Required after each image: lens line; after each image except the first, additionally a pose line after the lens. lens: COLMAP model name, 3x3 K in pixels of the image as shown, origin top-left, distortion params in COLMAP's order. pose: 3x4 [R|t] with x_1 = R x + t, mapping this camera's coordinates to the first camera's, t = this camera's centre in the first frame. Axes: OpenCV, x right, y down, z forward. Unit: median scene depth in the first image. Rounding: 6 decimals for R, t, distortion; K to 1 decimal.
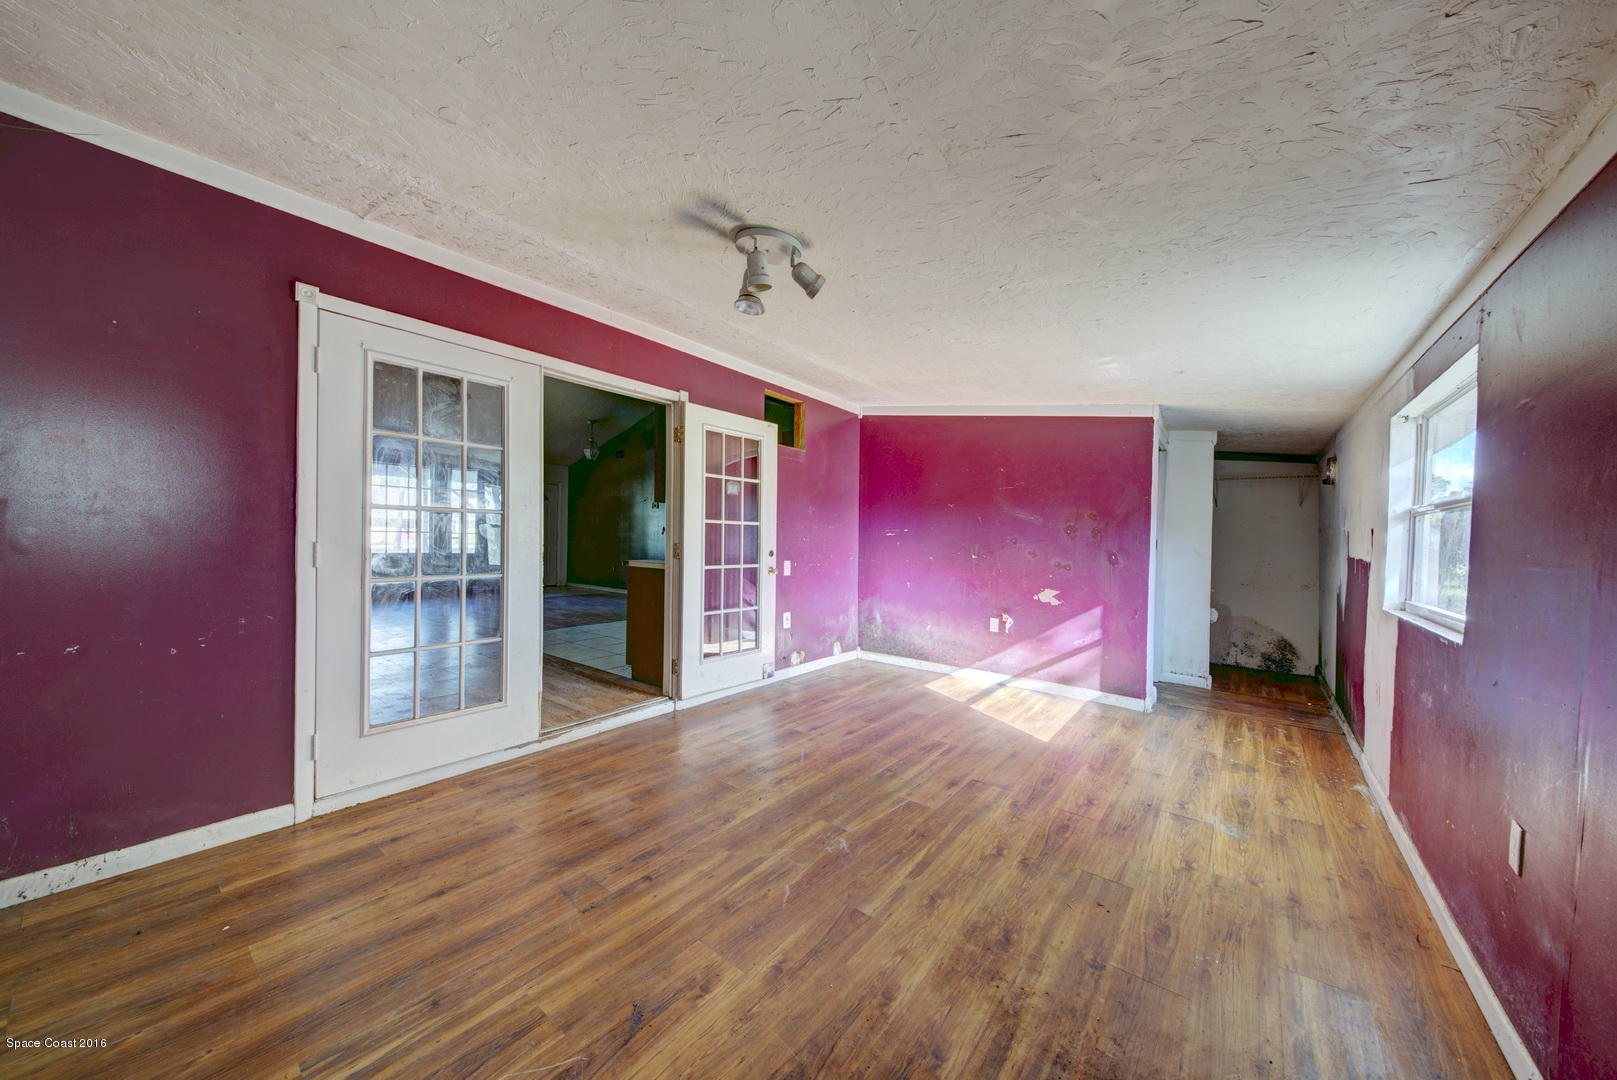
lens RADIAL K [[551.2, 0, 800.3], [0, 551.2, 545.0], [0, 0, 1]] dist [0.045749, -0.022213]
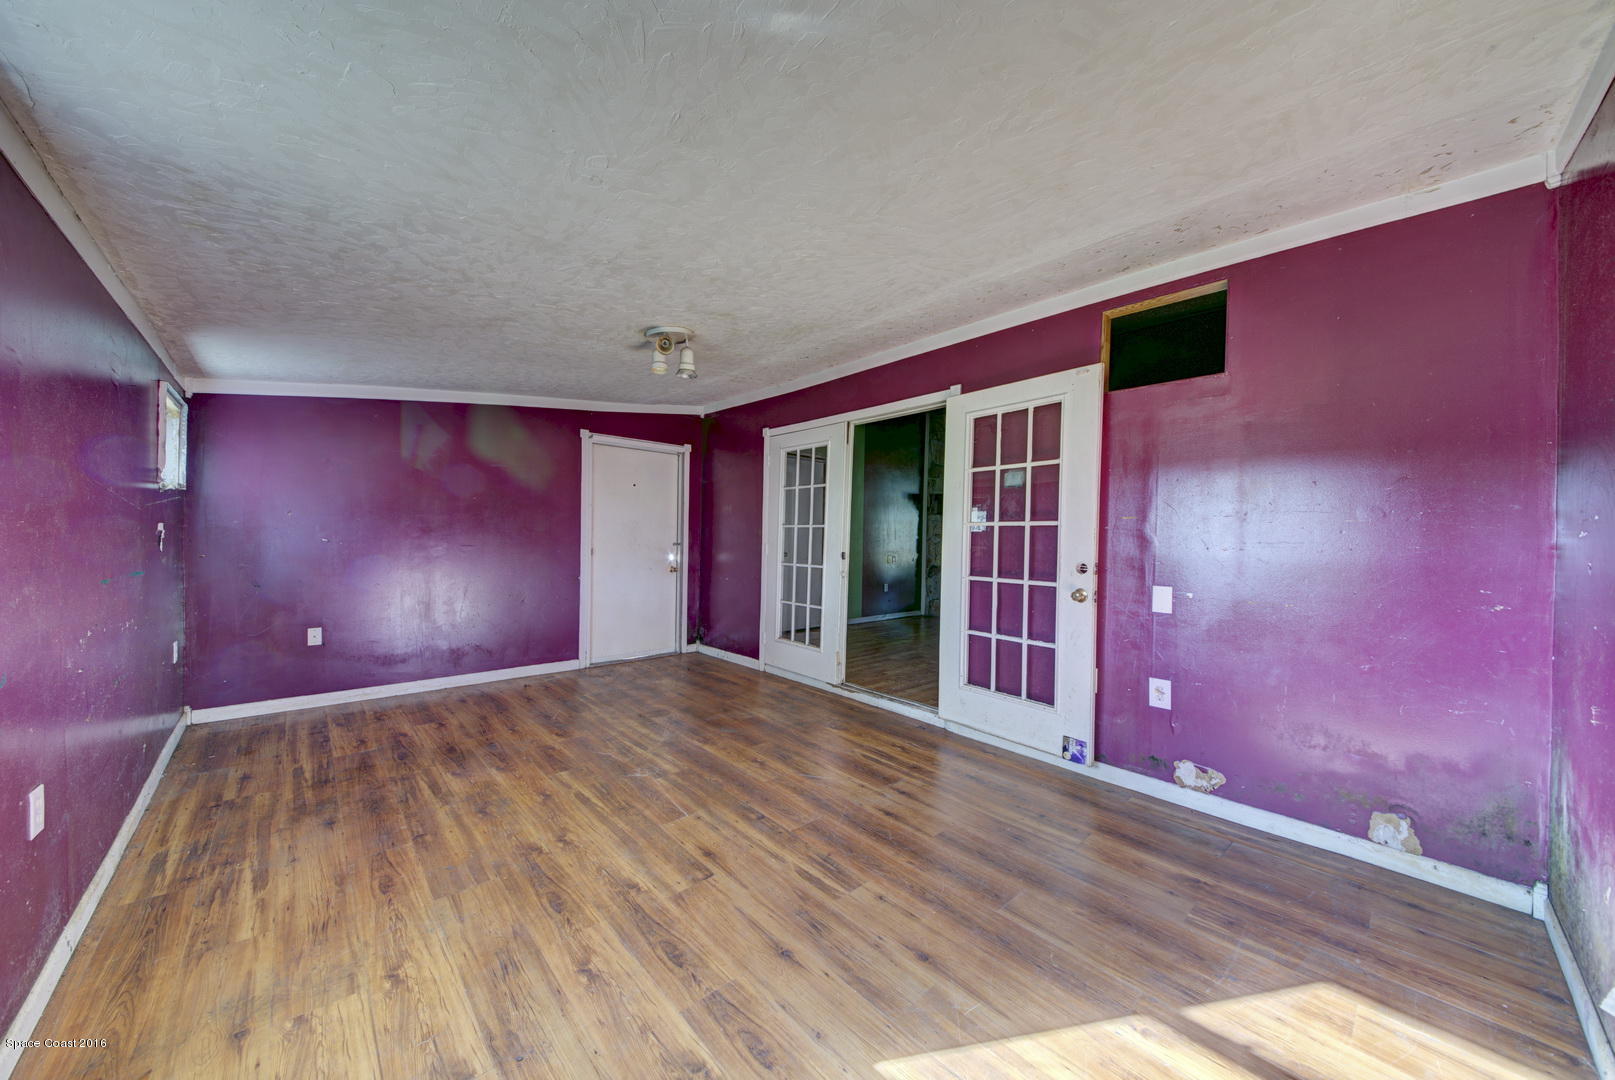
lens RADIAL K [[550.6, 0, 799.3], [0, 550.6, 545.0], [0, 0, 1]] dist [0.045749, -0.022213]
pose [[-0.162606, -0.012251, -0.986615, 0.875557], [-0.039560, 0.999200, -0.005887, 0.006183], [0.985898, 0.038073, -0.162960, 1.065658]]
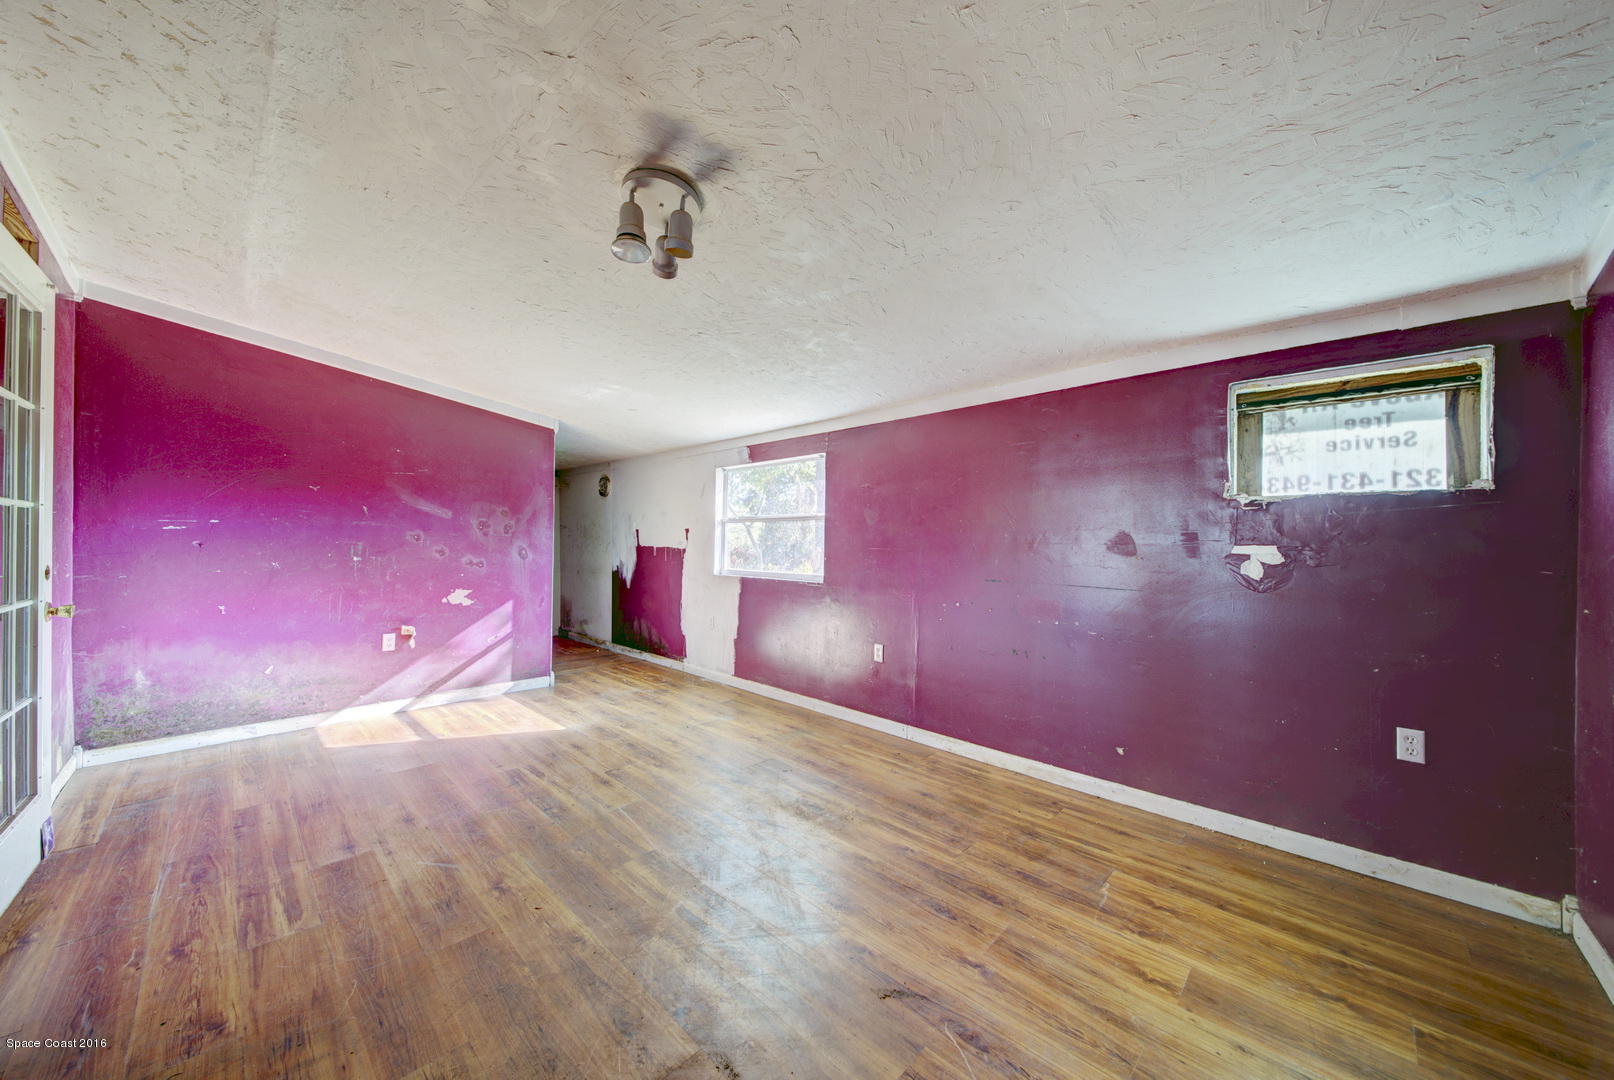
lens RADIAL K [[562.4, 0, 797.1], [0, 562.4, 540.3], [0, 0, 1]] dist [0.046355, -0.024434]
pose [[0.103807, -0.018773, 0.994420, -0.610658], [0.007408, 0.999809, 0.018102, -0.022116], [-0.994570, 0.005487, 0.103927, 0.473087]]
